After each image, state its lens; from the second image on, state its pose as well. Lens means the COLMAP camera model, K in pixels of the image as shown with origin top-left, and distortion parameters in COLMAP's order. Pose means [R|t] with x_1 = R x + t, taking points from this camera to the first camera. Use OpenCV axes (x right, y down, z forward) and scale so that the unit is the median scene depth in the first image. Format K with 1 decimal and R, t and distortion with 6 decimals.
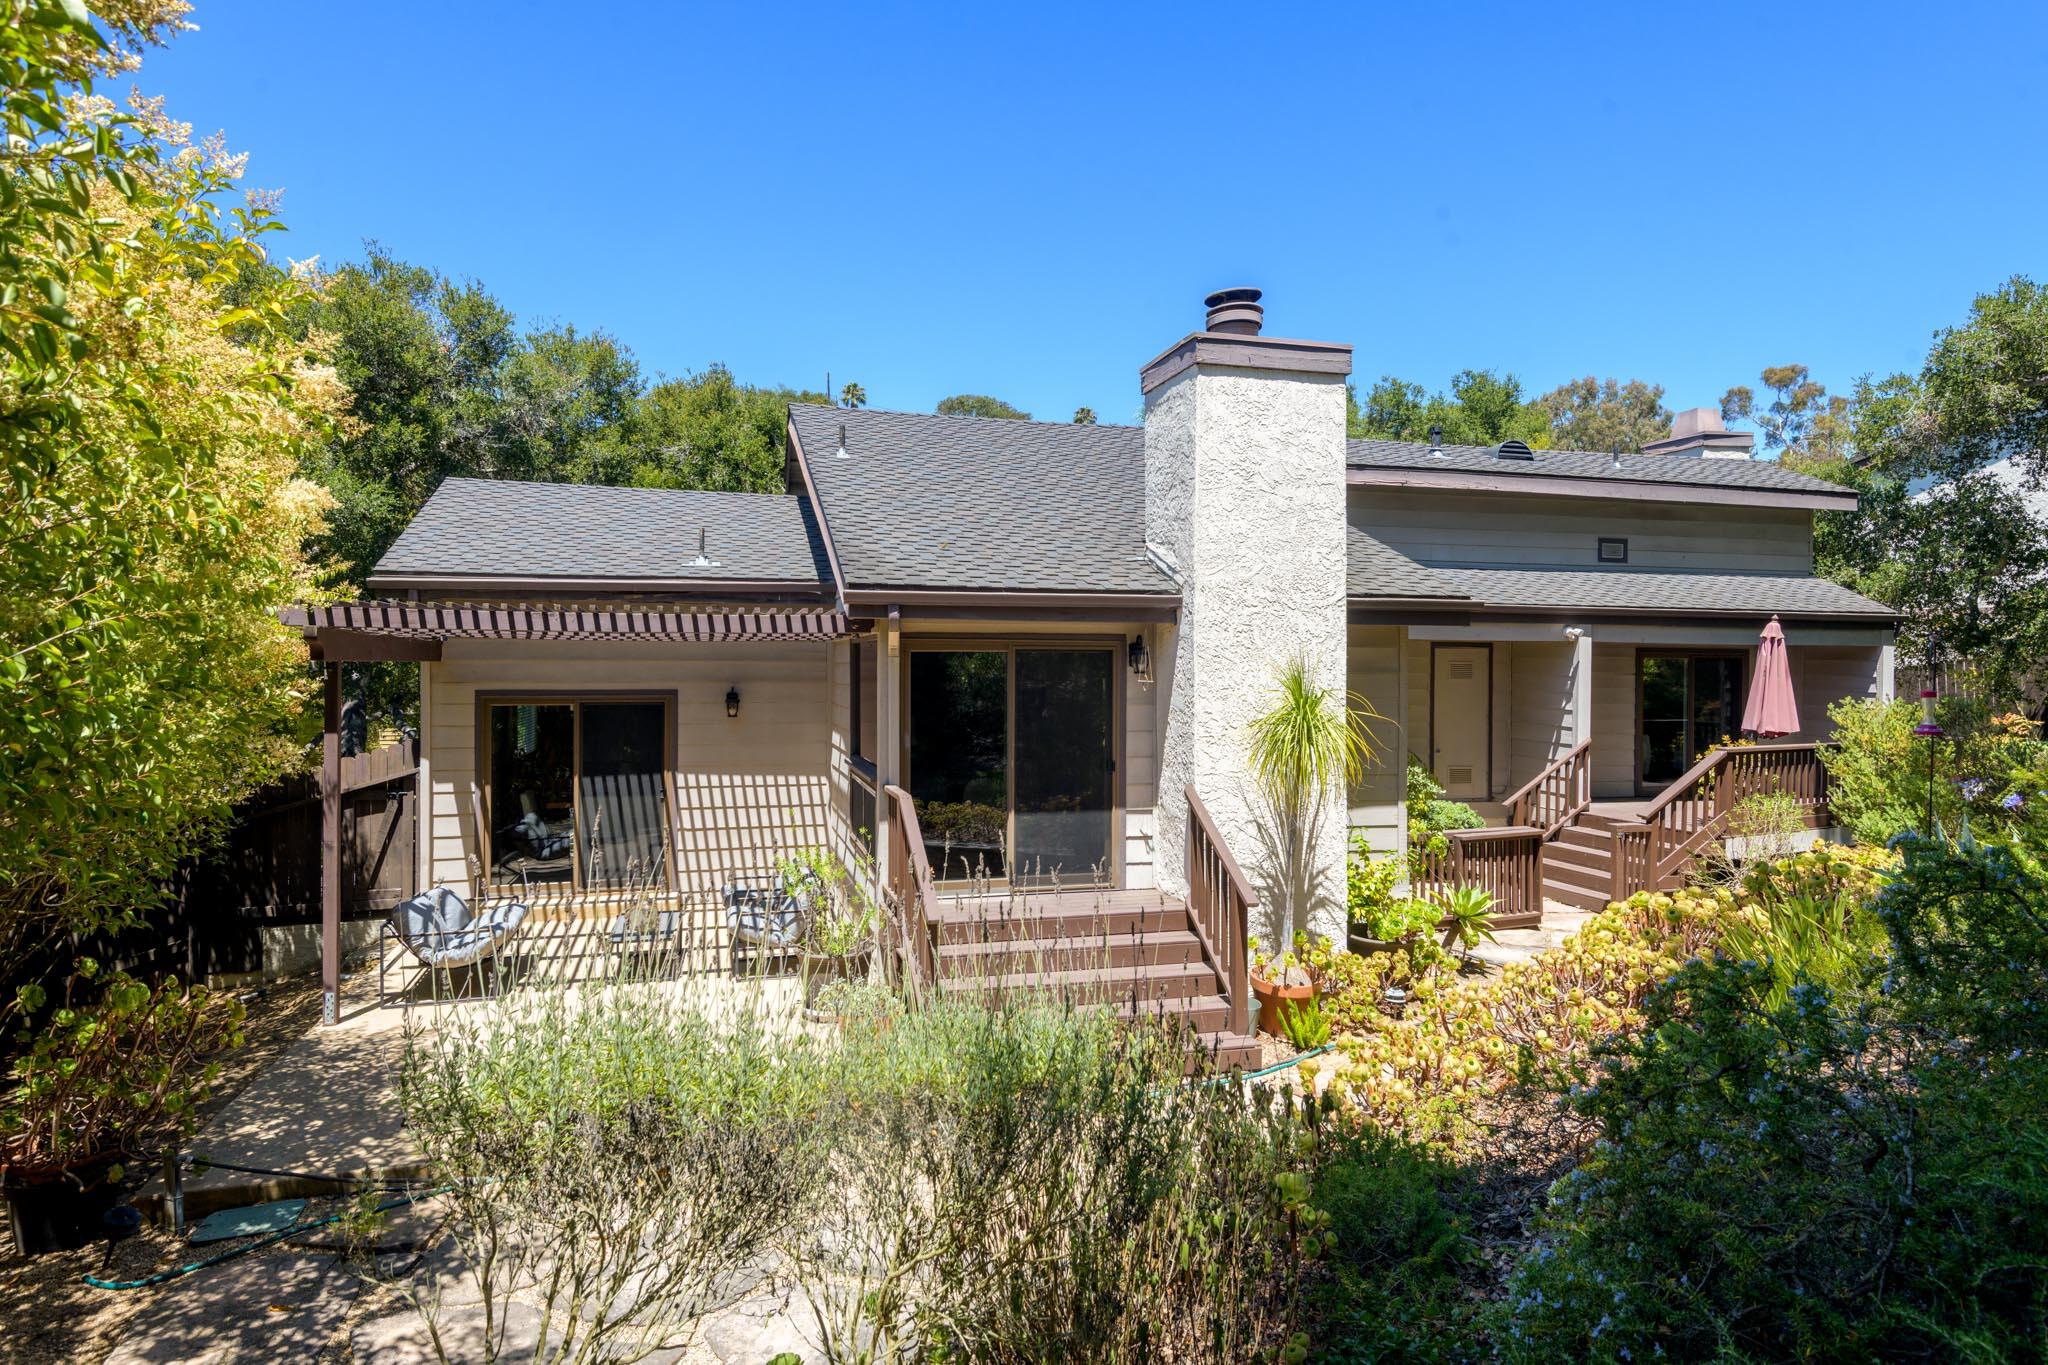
lens RADIAL K [[1141.3, 0, 1021.8], [0, 1141.3, 673.8], [0, 0, 1]] dist [0.004516, 0.000431]
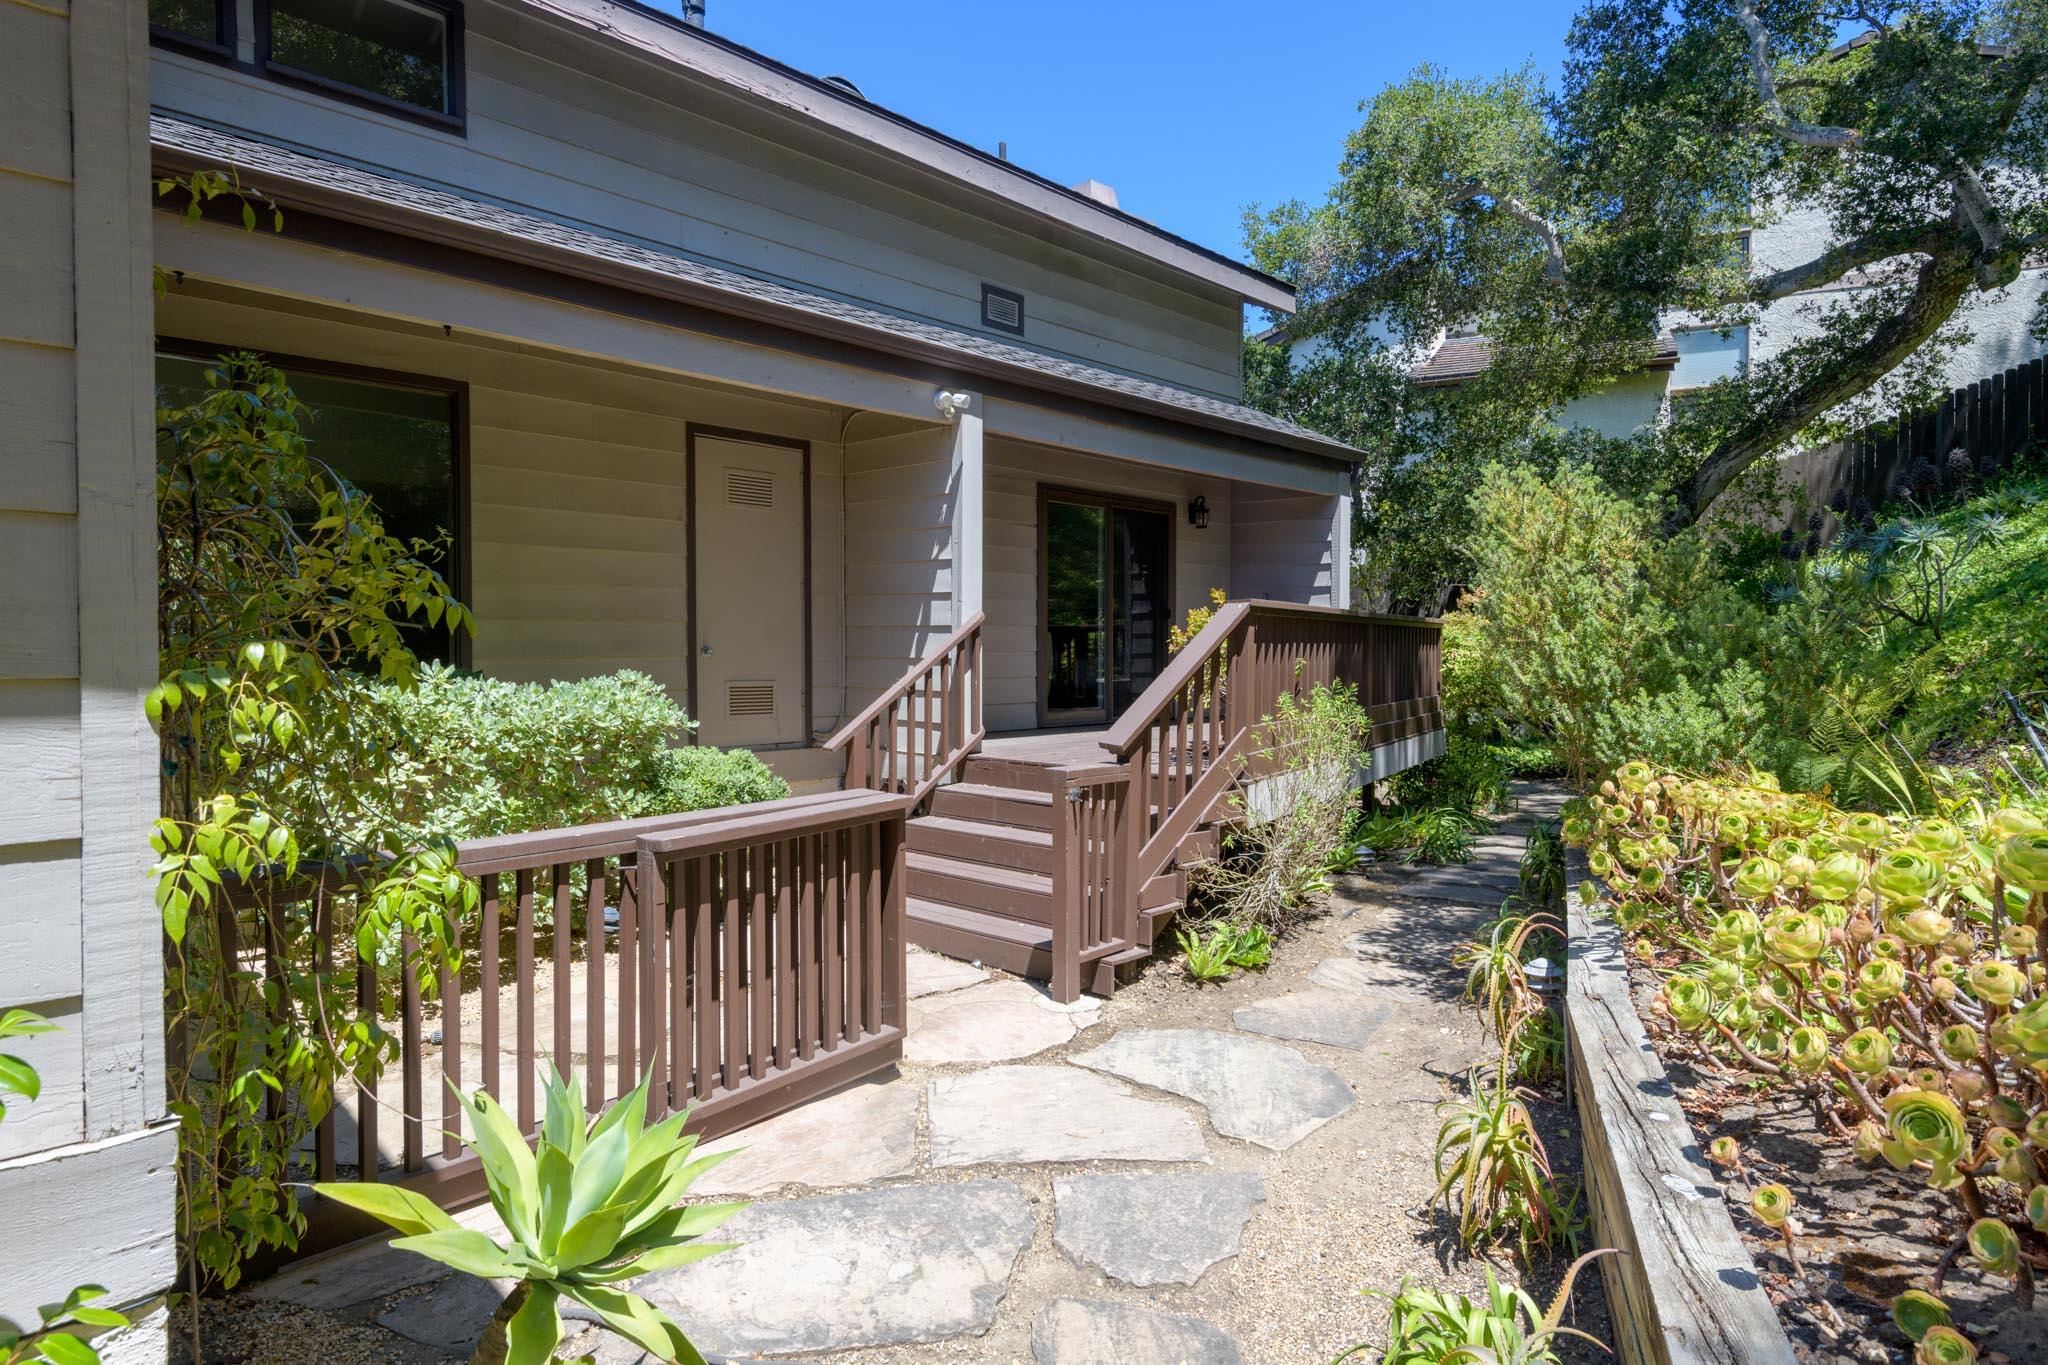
lens RADIAL K [[1141.3, 0, 1021.8], [0, 1141.3, 673.8], [0, 0, 1]] dist [0.004516, 0.000431]
pose [[0.859681, -0.022285, 0.510345, 0.244304], [0.012831, 0.999675, 0.022038, 0.072535], [-0.510671, -0.012397, 0.859687, 0.538379]]
